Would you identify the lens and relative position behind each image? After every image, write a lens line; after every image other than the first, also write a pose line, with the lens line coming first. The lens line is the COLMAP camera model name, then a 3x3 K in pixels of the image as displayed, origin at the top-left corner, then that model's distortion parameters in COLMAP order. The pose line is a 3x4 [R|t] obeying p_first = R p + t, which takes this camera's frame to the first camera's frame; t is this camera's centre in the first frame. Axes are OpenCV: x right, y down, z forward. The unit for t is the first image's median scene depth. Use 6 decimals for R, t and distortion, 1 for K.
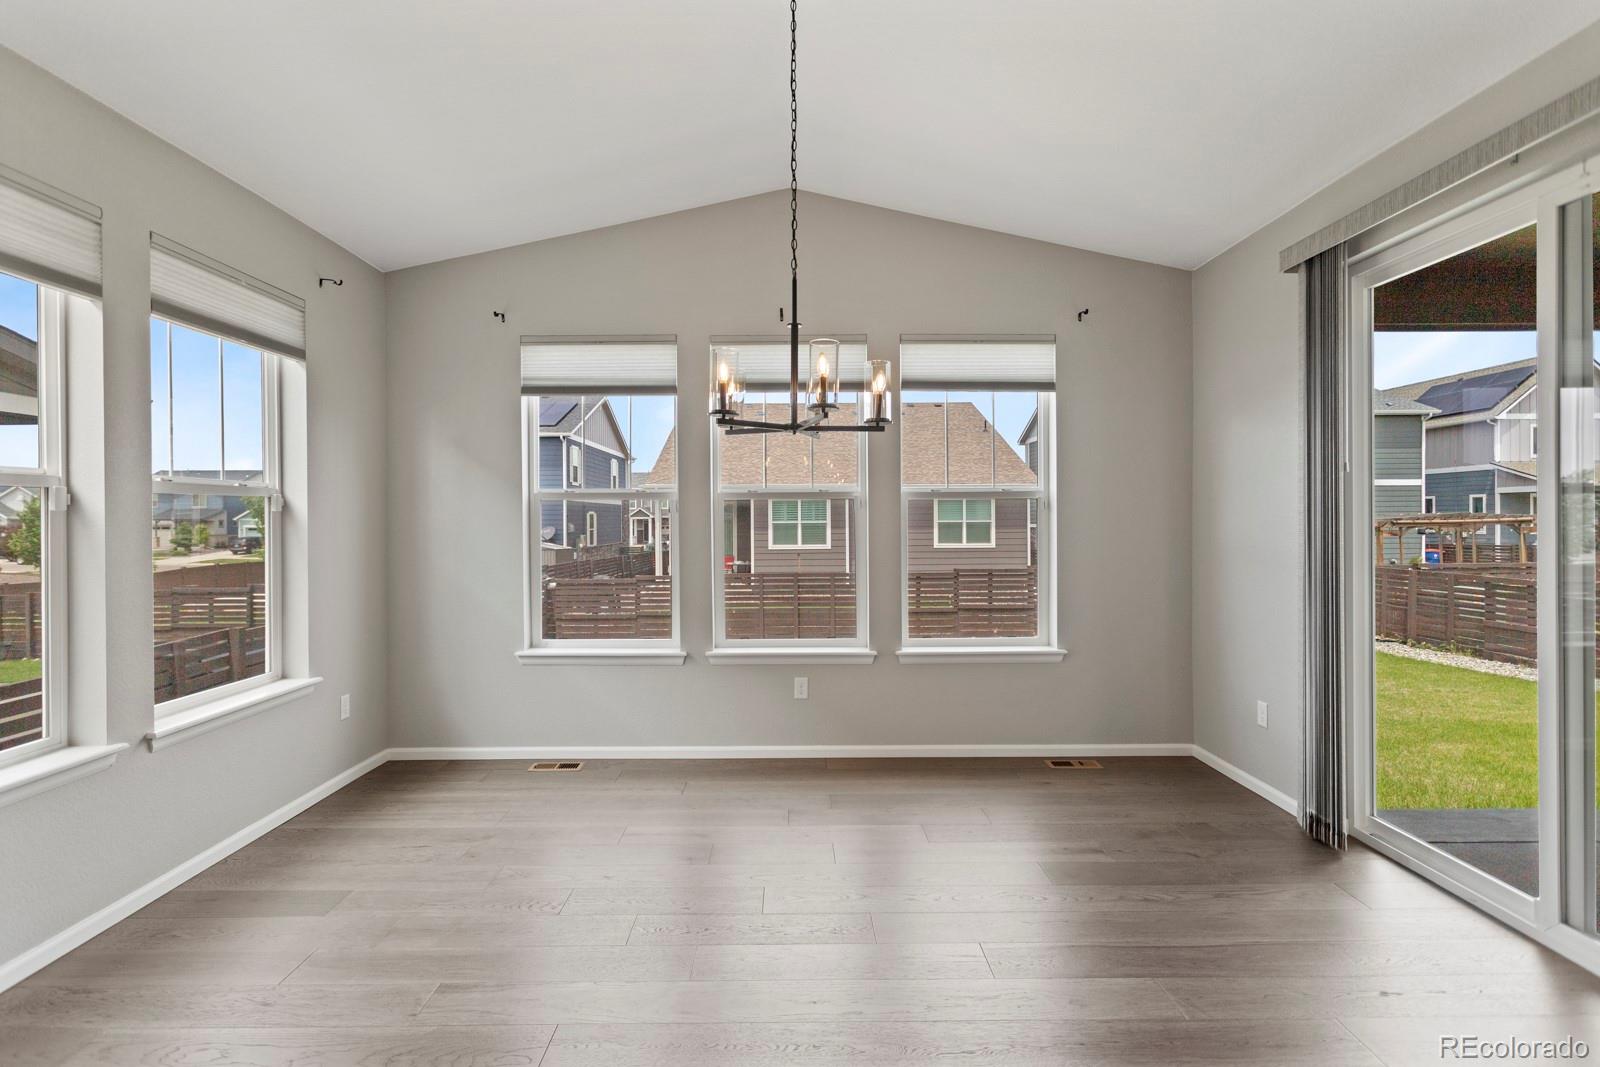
lens RADIAL K [[768.5, 0, 795.8], [0, 768.5, 518.9], [0, 0, 1]] dist [0.001002, 0.000458]
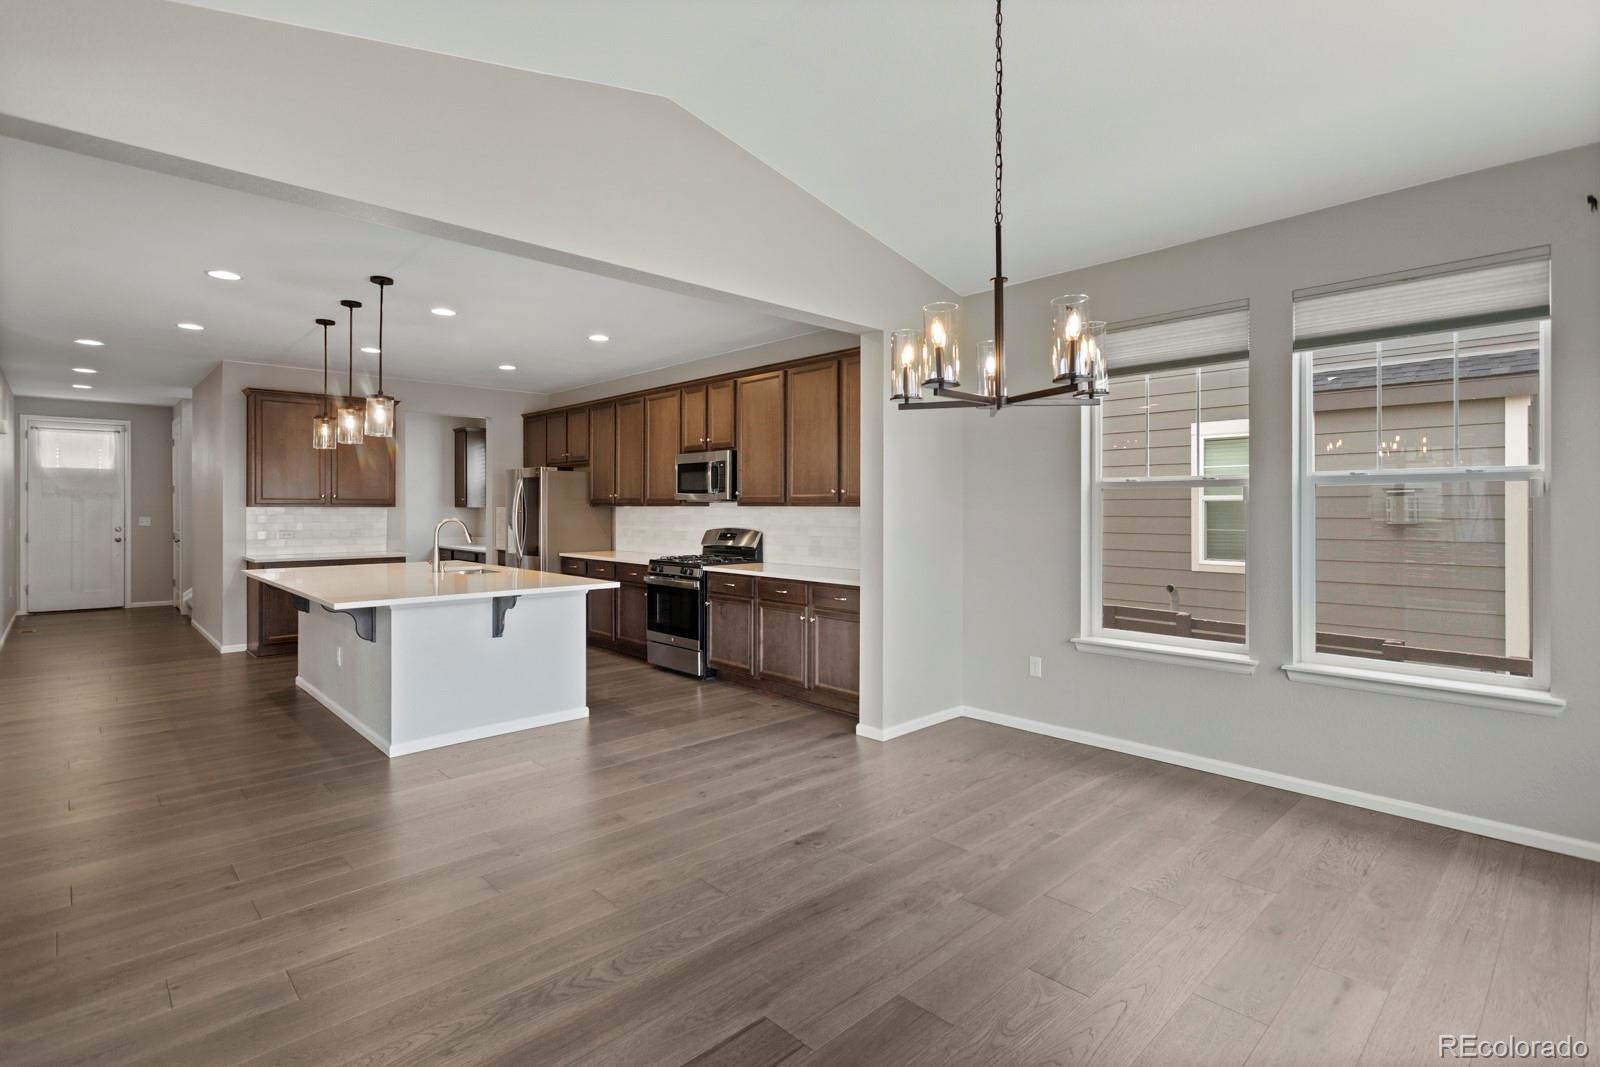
lens RADIAL K [[772.5, 0, 804.0], [0, 772.5, 509.1], [0, 0, 1]] dist [0.003154, -0.000039]
pose [[-0.728586, 0.005378, -0.684933, 0.424547], [0.003270, 0.999985, 0.004373, -0.002570], [0.684947, 0.000946, -0.728592, 0.849128]]
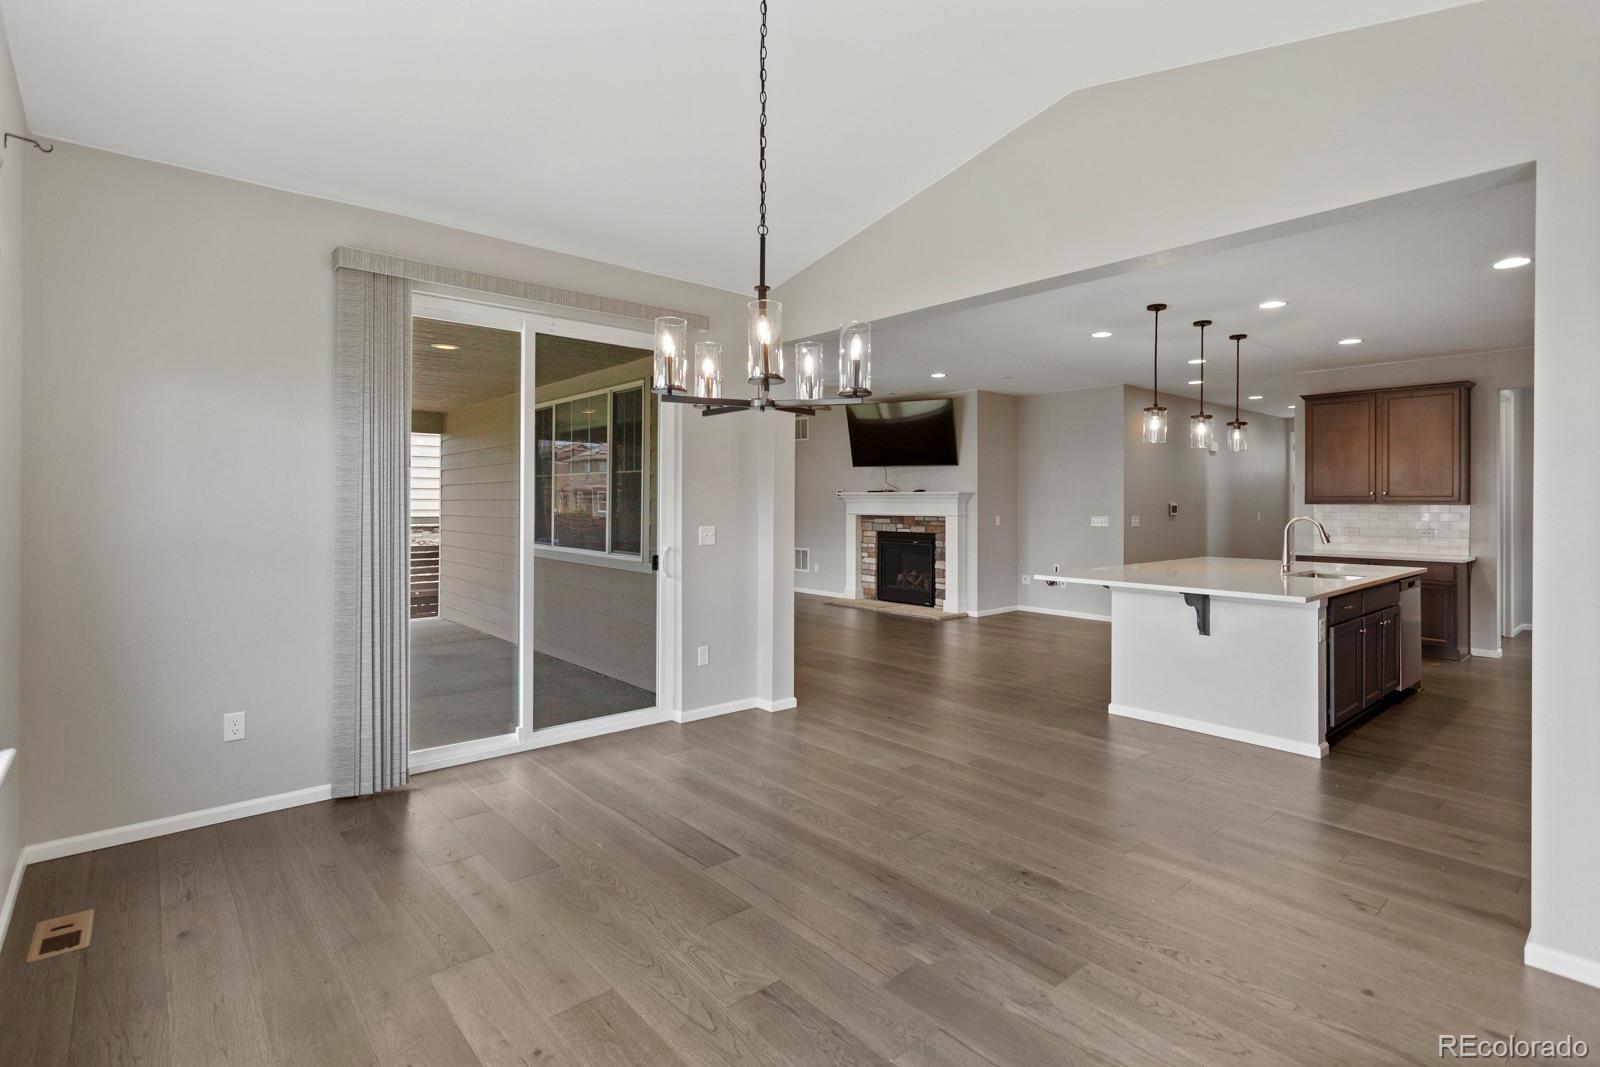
lens RADIAL K [[763.6, 0, 799.0], [0, 763.6, 497.6], [0, 0, 1]] dist [0.003992, -0.000298]
pose [[-0.648436, 0.007378, 0.761234, -0.403200], [-0.000463, 0.999949, -0.010086, -0.000823], [-0.761269, -0.006893, -0.648399, 0.888914]]
